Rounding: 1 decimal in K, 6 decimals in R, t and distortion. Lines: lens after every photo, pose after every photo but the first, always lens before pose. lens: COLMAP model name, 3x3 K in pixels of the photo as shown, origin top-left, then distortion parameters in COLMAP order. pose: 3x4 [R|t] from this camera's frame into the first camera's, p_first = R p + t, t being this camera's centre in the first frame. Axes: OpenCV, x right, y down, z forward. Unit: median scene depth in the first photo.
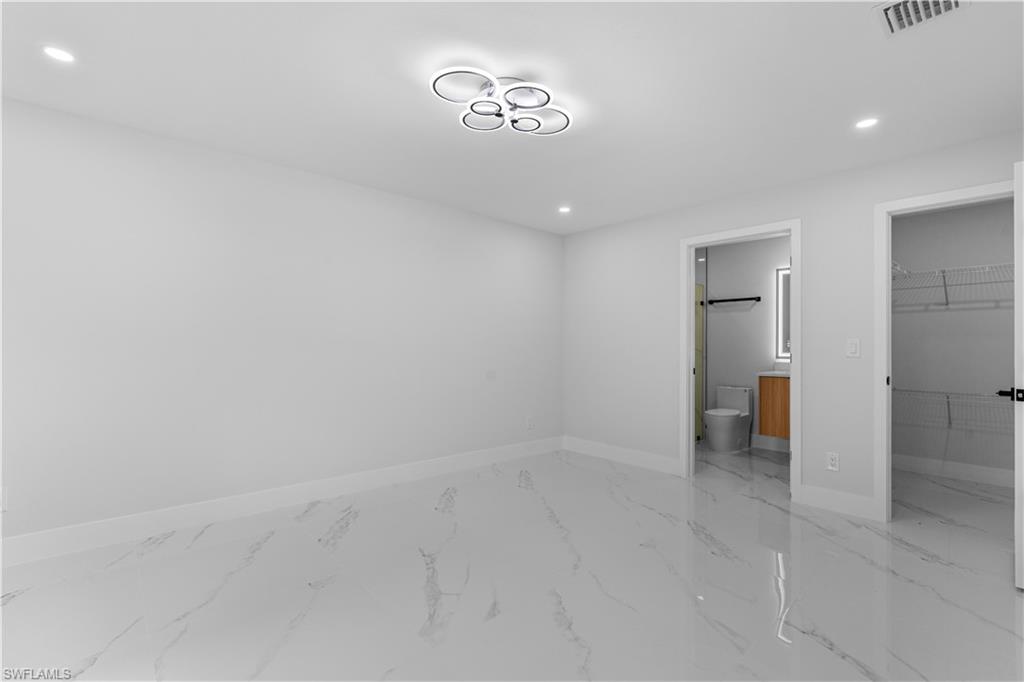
lens RADIAL K [[465.8, 0, 529.4], [0, 465.8, 340.4], [0, 0, 1]] dist [-0.005802, 0.003352]
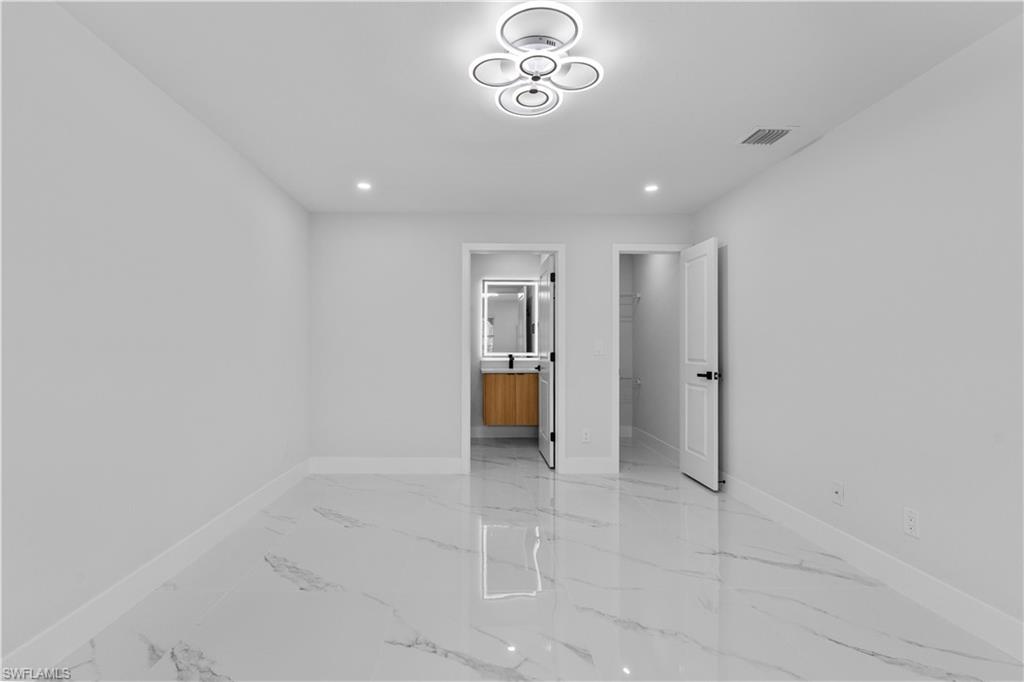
lens RADIAL K [[465.8, 0, 513.6], [0, 465.8, 340.4], [0, 0, 1]] dist [-0.005802, 0.003352]
pose [[0.657920, 0.005983, 0.753064, -0.410865], [-0.006095, 0.999978, -0.002620, -0.000749], [-0.753063, -0.002866, 0.657942, 0.260793]]
